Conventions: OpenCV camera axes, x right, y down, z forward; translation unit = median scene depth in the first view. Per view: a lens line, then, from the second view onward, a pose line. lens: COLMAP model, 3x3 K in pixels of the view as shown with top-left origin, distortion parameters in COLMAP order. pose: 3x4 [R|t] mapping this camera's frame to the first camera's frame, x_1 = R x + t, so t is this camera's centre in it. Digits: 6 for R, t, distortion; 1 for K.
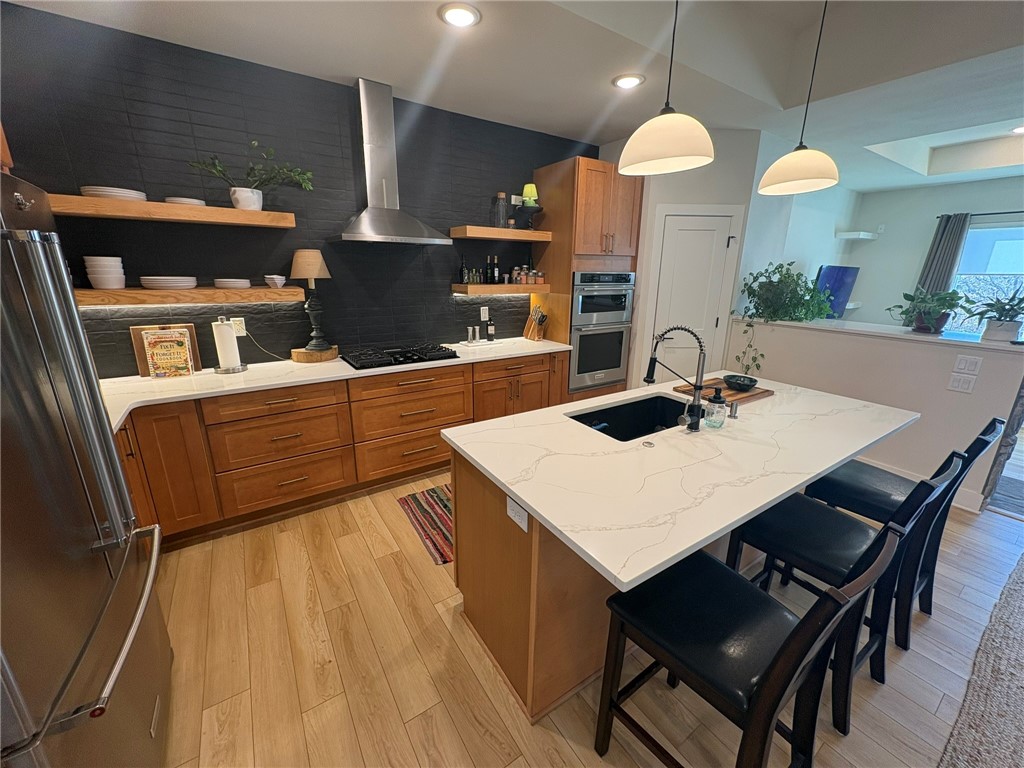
lens RADIAL K [[405.8, 0, 505.5], [0, 405.8, 380.4], [0, 0, 1]] dist [0.002632, -0.000139]
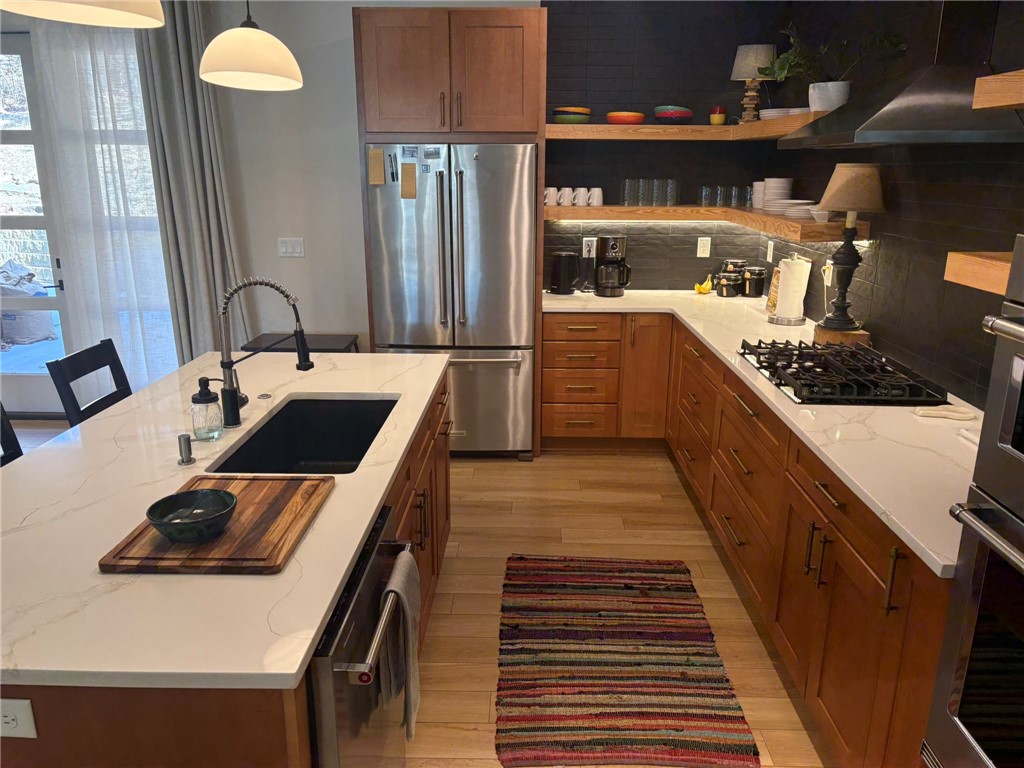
lens RADIAL K [[766.7, 0, 510.6], [0, 766.7, 387.8], [0, 0, 1]] dist [0.014055, -0.011905]
pose [[-0.571641, 0.206284, -0.794150, 0.749130], [-0.230791, 0.888378, 0.396887, -0.341651], [0.787377, 0.410160, -0.460225, 1.199776]]
